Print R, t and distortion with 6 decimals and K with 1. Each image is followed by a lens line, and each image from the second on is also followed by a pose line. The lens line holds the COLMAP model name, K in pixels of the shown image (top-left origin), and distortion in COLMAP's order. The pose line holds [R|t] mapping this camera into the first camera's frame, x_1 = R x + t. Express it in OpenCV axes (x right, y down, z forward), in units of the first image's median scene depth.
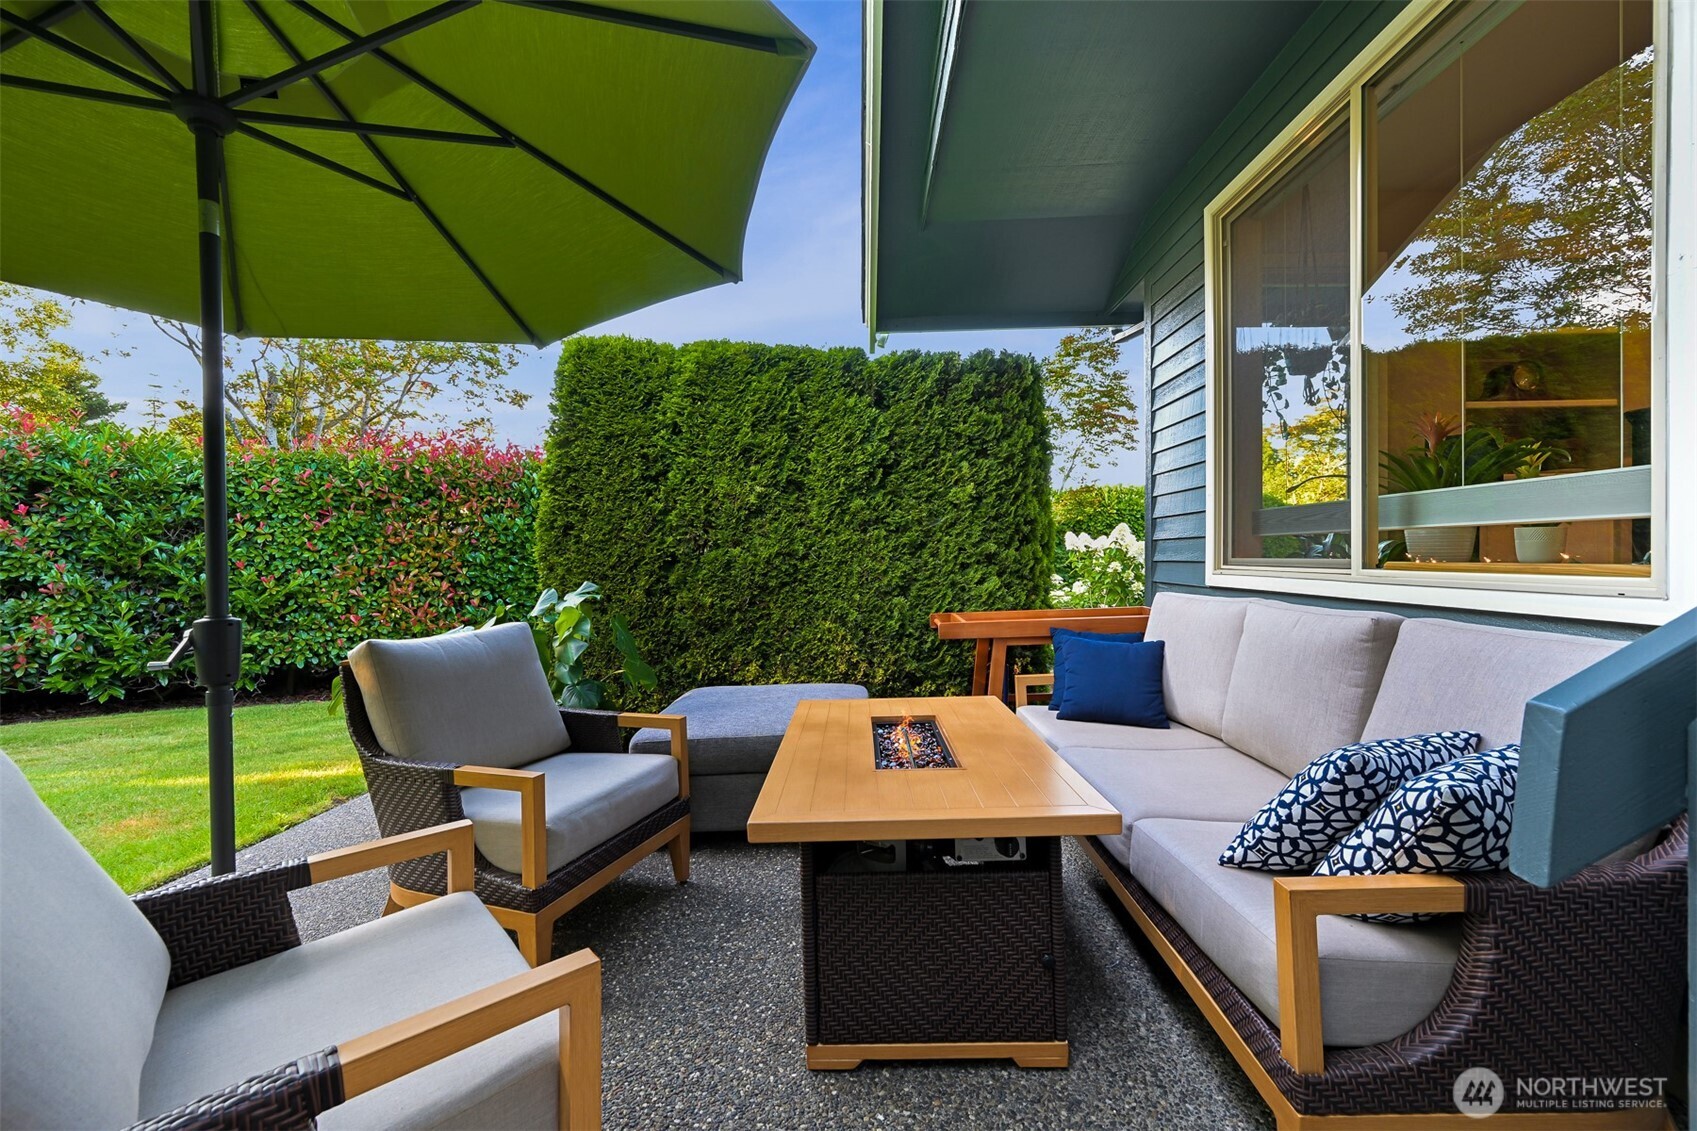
lens RADIAL K [[666.9, 0, 847.3], [0, 666.9, 563.1], [0, 0, 1]] dist [-0.003428, 0.000791]
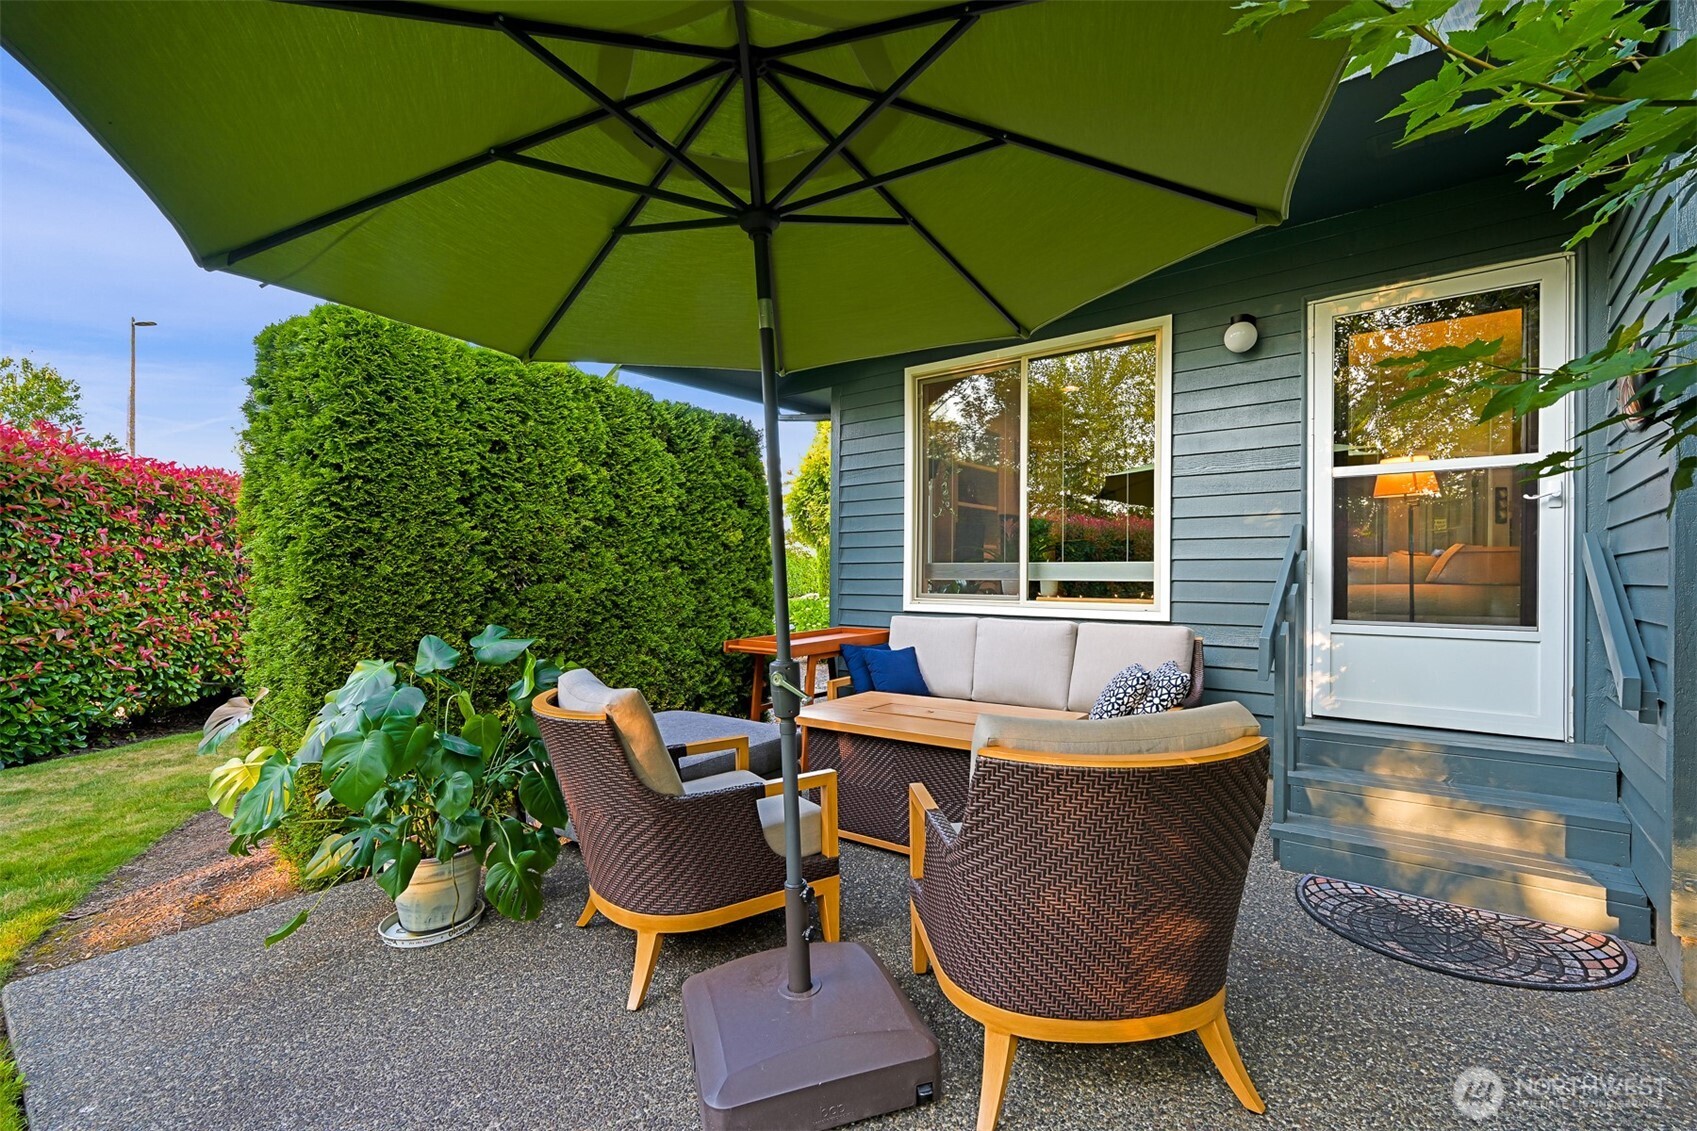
lens RADIAL K [[750.6, 0, 844.5], [0, 750.6, 579.1], [0, 0, 1]] dist [0.001847, 0.000051]
pose [[0.608721, 0.009103, 0.793332, -0.762964], [-0.000190, 0.999936, -0.011328, -0.016599], [-0.793384, 0.006745, 0.608684, 0.040914]]
